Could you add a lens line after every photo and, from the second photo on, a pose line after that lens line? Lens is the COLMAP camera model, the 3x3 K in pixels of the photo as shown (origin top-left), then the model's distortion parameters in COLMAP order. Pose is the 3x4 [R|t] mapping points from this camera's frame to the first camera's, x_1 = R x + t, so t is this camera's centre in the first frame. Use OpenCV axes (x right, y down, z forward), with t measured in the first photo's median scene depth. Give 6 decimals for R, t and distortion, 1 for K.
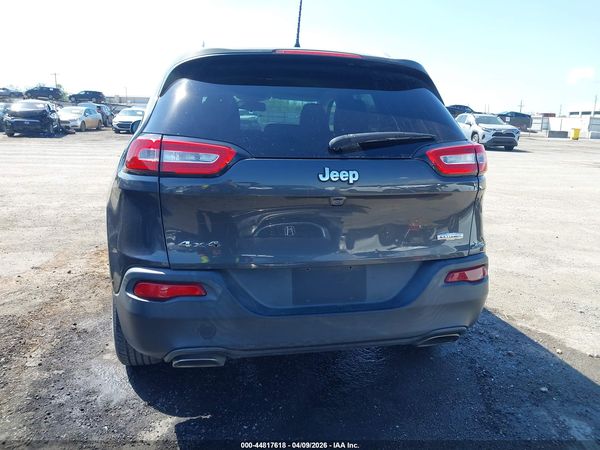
lens RADIAL K [[465.8, 0, 300.0], [0, 465.8, 225.0], [0, 0, 1]] dist [0.066261, -0.058264]
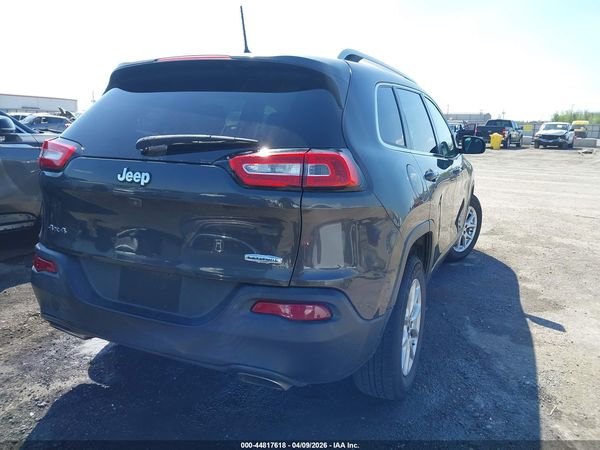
lens RADIAL K [[473.6, 0, 320.8], [0, 473.6, 223.6], [0, 0, 1]] dist [0.003457, 0.001006]
pose [[0.817062, 0.113086, -0.565351, 0.823401], [-0.134595, 0.990894, 0.003686, -0.053006], [0.560620, 0.073081, 0.824842, 0.326370]]
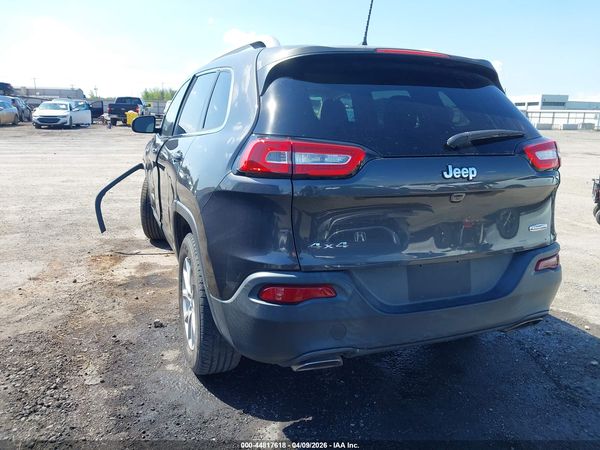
lens RADIAL K [[467.7, 0, 298.0], [0, 467.7, 222.5], [0, 0, 1]] dist [0.082875, -0.101445]
pose [[0.987967, -0.039733, 0.149471, -0.355014], [0.038478, 0.999196, 0.011284, -0.017894], [-0.149799, -0.005397, 0.988702, 0.020606]]
